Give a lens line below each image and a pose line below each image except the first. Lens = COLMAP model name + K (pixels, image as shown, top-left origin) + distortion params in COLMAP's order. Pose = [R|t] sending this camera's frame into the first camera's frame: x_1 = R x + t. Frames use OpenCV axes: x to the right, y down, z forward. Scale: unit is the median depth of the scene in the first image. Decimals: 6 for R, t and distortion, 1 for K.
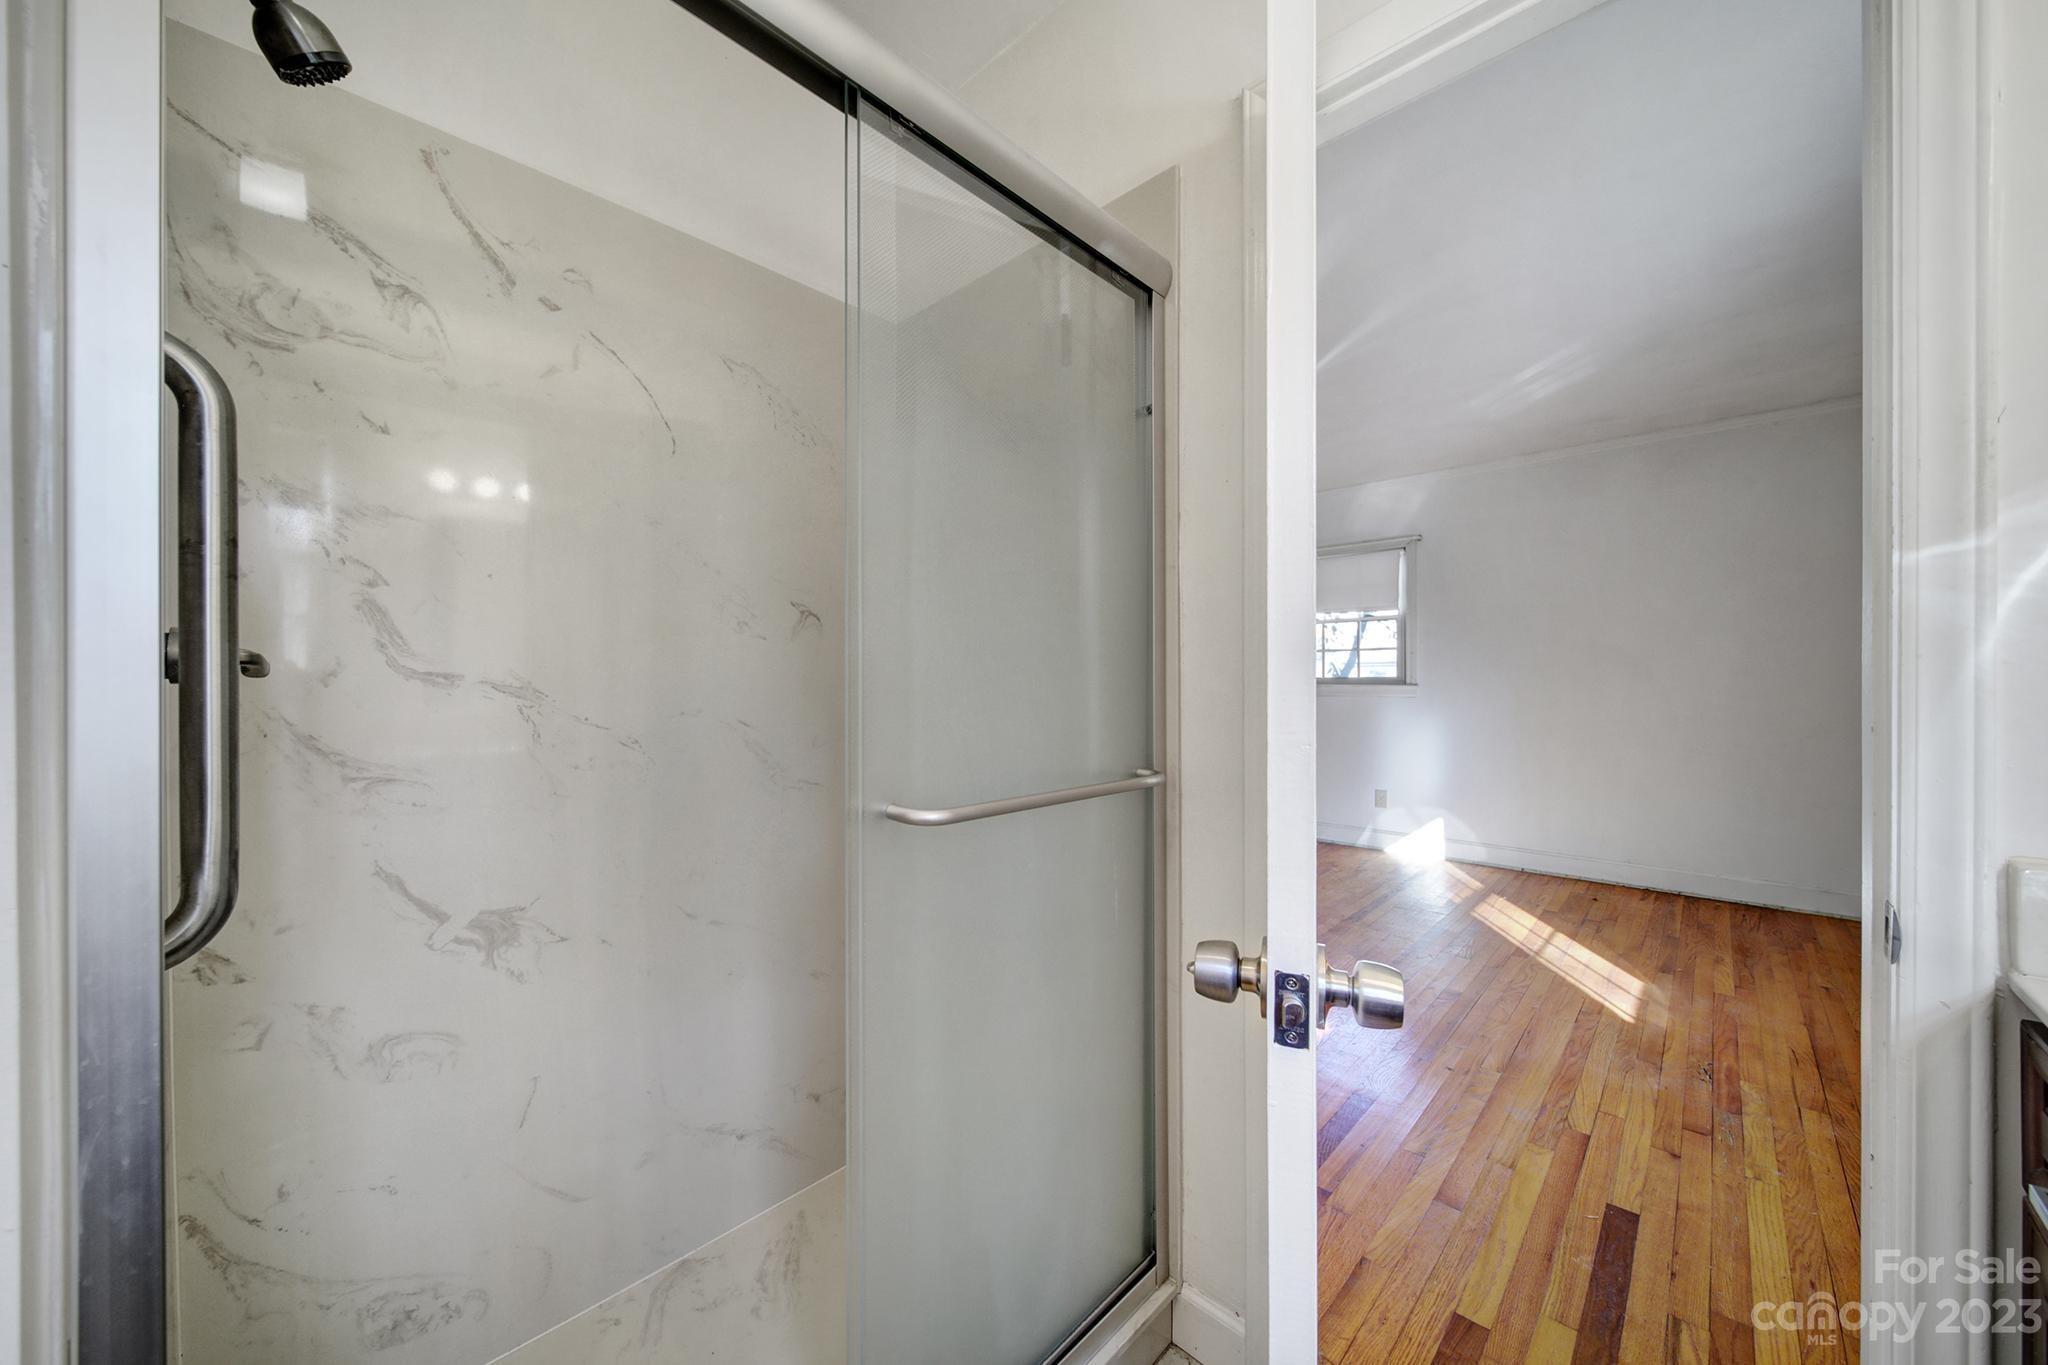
lens RADIAL K [[722.6, 0, 1017.9], [0, 722.6, 670.5], [0, 0, 1]] dist [0.000048, -0.000298]
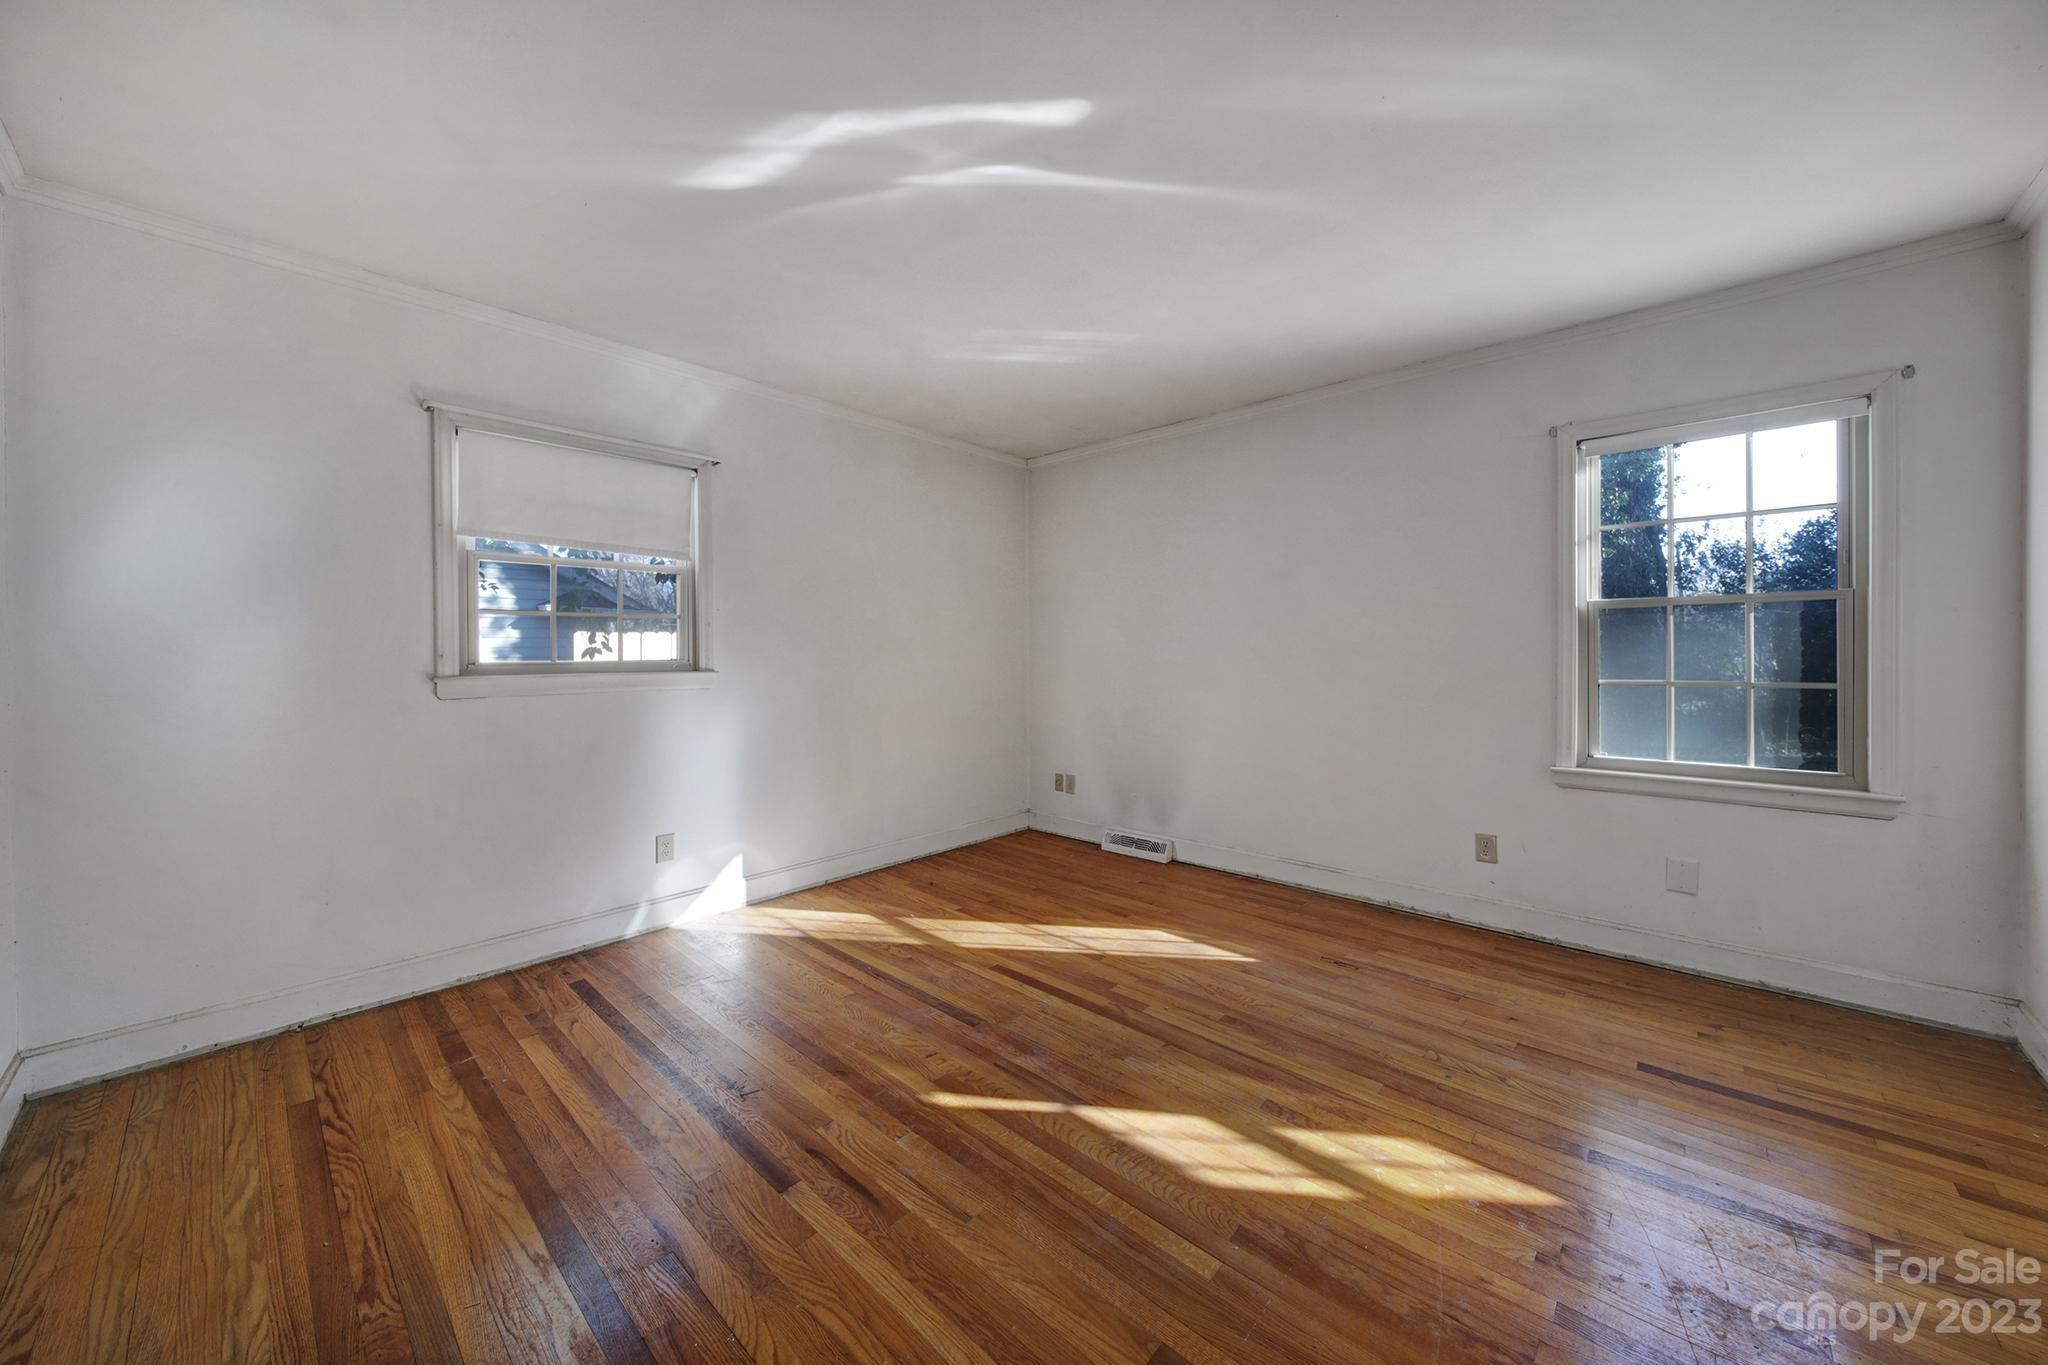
lens RADIAL K [[746.9, 0, 1025.9], [0, 746.9, 646.0], [0, 0, 1]] dist [-0.001290, -0.000134]
pose [[-0.018397, -0.003669, 0.999824, -0.258354], [-0.009355, 0.999950, 0.003498, -0.013411], [-0.999787, -0.009289, -0.018431, 1.066543]]
